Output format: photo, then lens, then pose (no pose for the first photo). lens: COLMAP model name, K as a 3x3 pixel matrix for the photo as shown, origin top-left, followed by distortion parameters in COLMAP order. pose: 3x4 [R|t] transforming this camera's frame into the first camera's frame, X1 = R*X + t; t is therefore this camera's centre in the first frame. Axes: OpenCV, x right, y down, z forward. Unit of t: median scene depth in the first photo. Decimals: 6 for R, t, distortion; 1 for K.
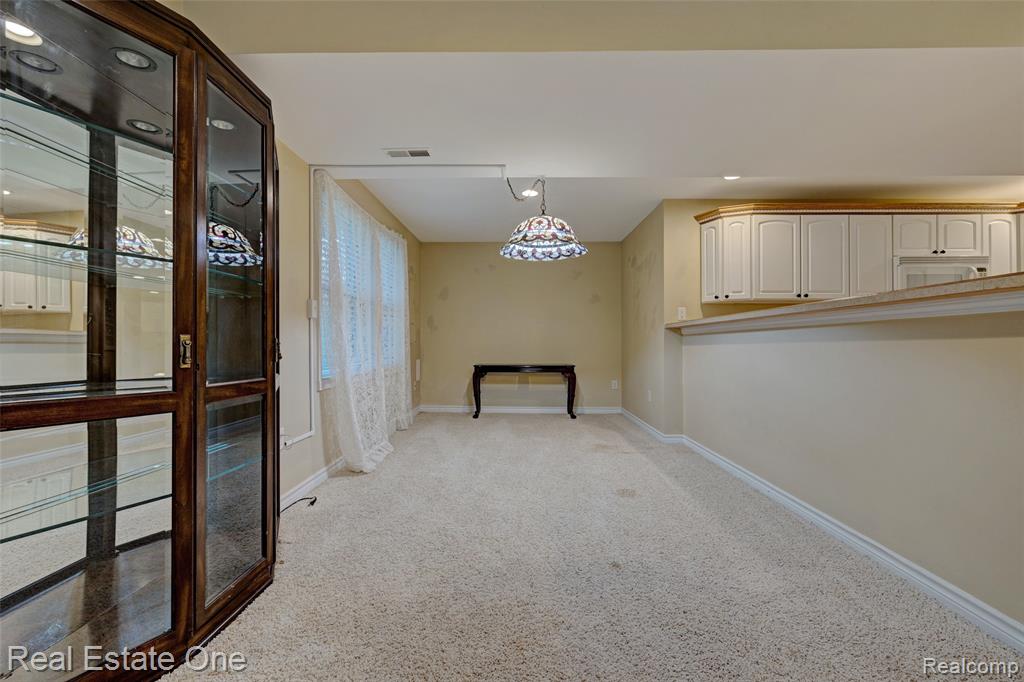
lens RADIAL K [[434.7, 0, 512.0], [0, 434.7, 341.0], [0, 0, 1]] dist [-0.001988, 0.000117]
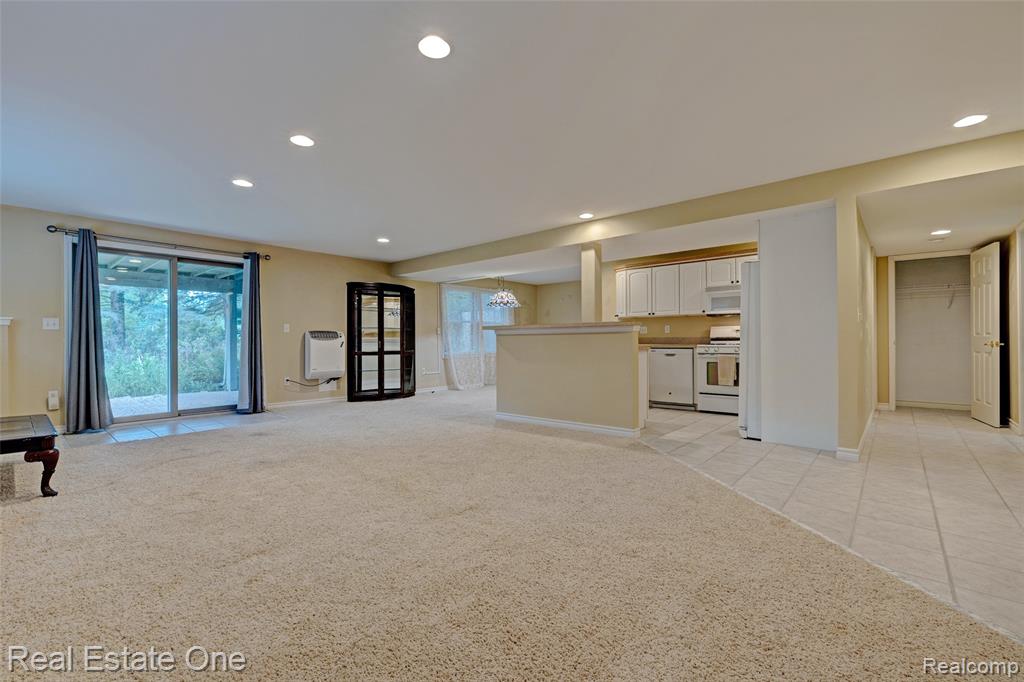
lens RADIAL K [[441.2, 0, 512.0], [0, 441.2, 341.0], [0, 0, 1]] dist [-0.000426, -0.000150]
pose [[0.761988, -0.006499, -0.647559, 1.407699], [0.011606, 0.999926, 0.003622, -0.007498], [0.647488, -0.010276, 0.762007, -0.734707]]
